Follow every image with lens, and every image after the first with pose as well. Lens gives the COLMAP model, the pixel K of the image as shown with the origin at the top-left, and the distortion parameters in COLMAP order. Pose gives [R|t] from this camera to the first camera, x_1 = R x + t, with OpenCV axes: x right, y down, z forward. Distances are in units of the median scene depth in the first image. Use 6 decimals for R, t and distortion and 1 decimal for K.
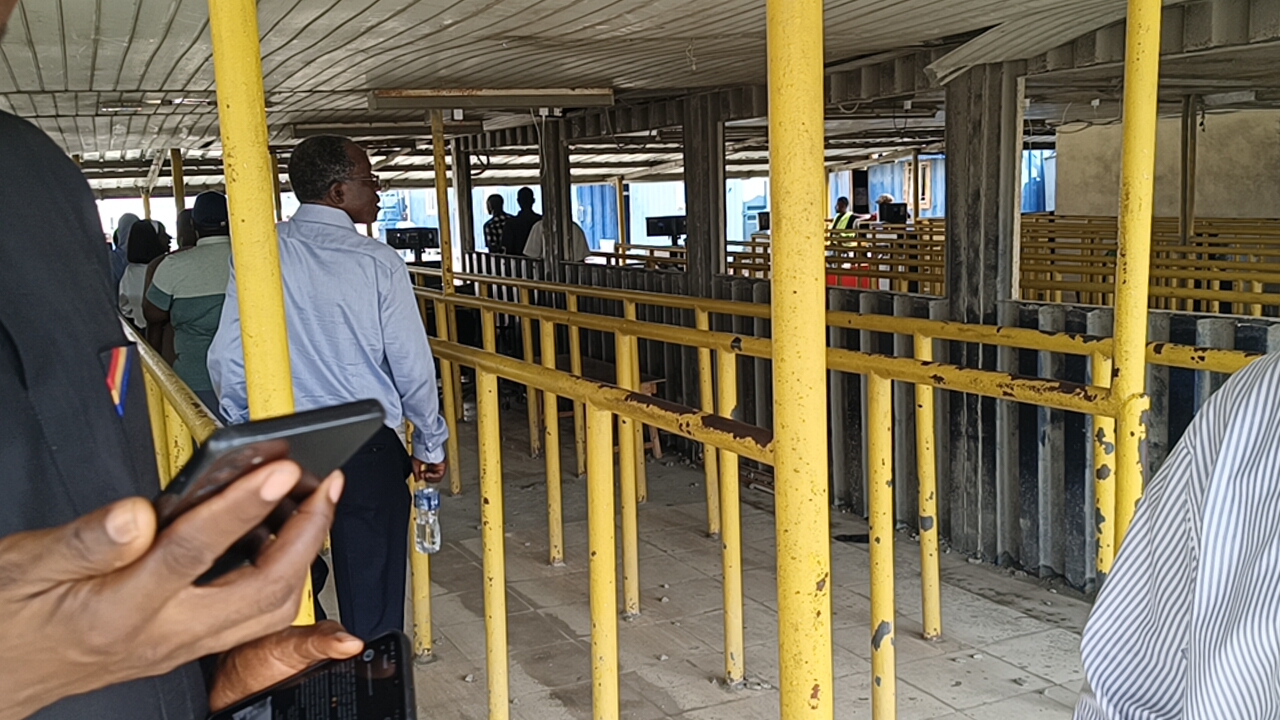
lens RADIAL K [[1205.9, 0, 654.5], [0, 1205.9, 363.3], [0, 0, 1]] dist [0.098483, -0.258409]
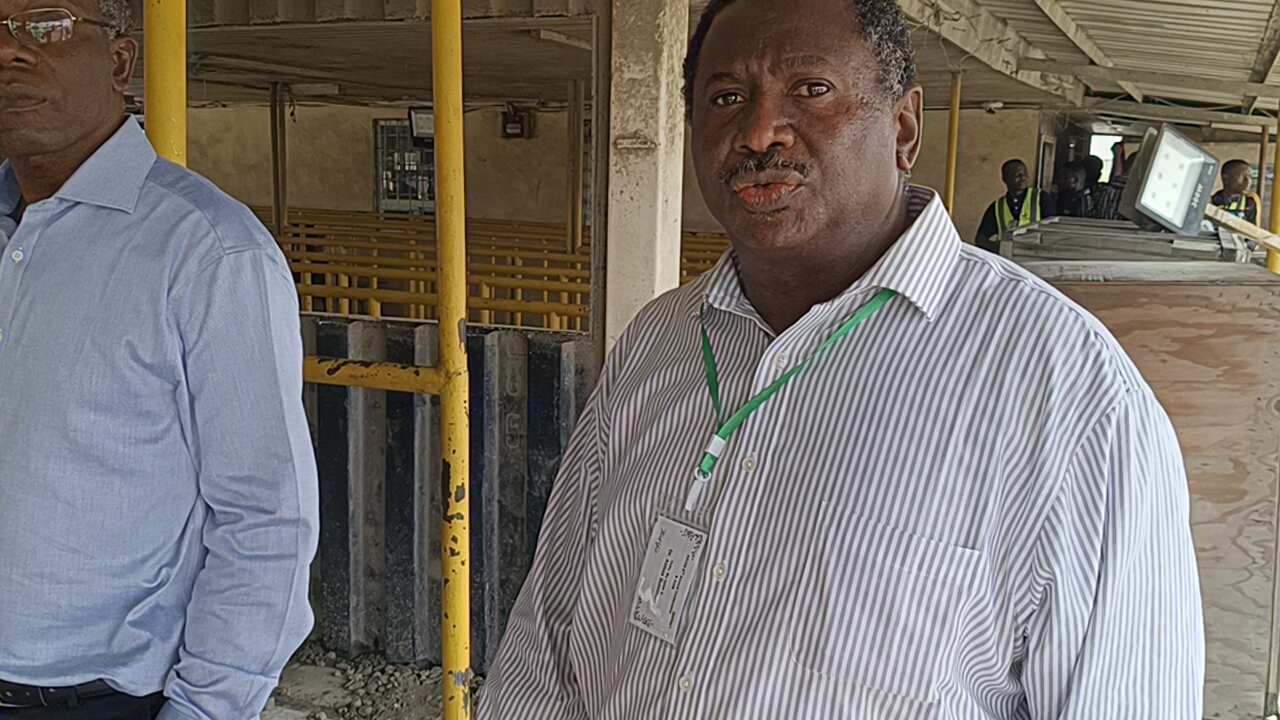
lens RADIAL K [[1196.8, 0, 641.8], [0, 1196.8, 363.6], [0, 0, 1]] dist [0.172035, -0.520871]
pose [[0.772438, -0.044359, 0.633539, 0.058266], [0.037019, 0.999006, 0.024813, -0.010566], [-0.634010, 0.004287, 0.773313, 0.086779]]
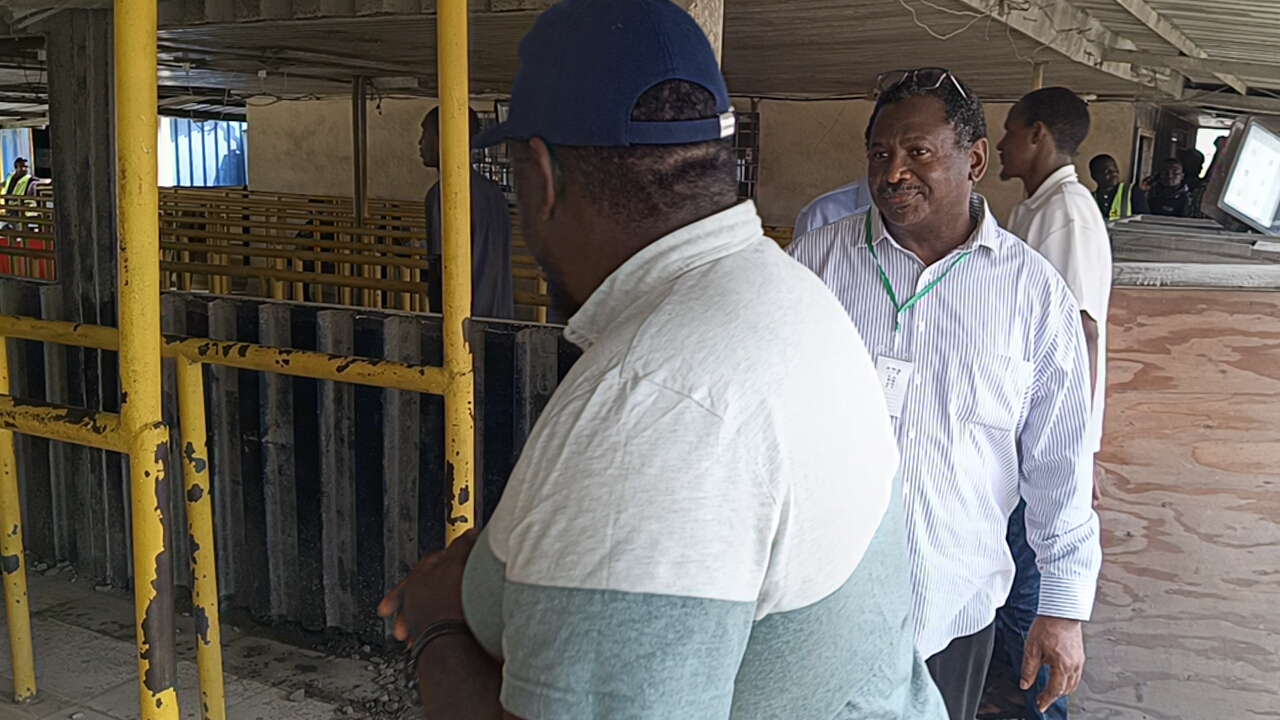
lens RADIAL K [[1205.3, 0, 639.7], [0, 1205.3, 365.8], [0, 0, 1]] dist [0.059070, -0.200123]
pose [[0.824053, -0.036056, 0.565364, 0.098128], [0.022390, 0.999266, 0.031093, -0.013794], [-0.566069, -0.012964, 0.824256, 0.076307]]
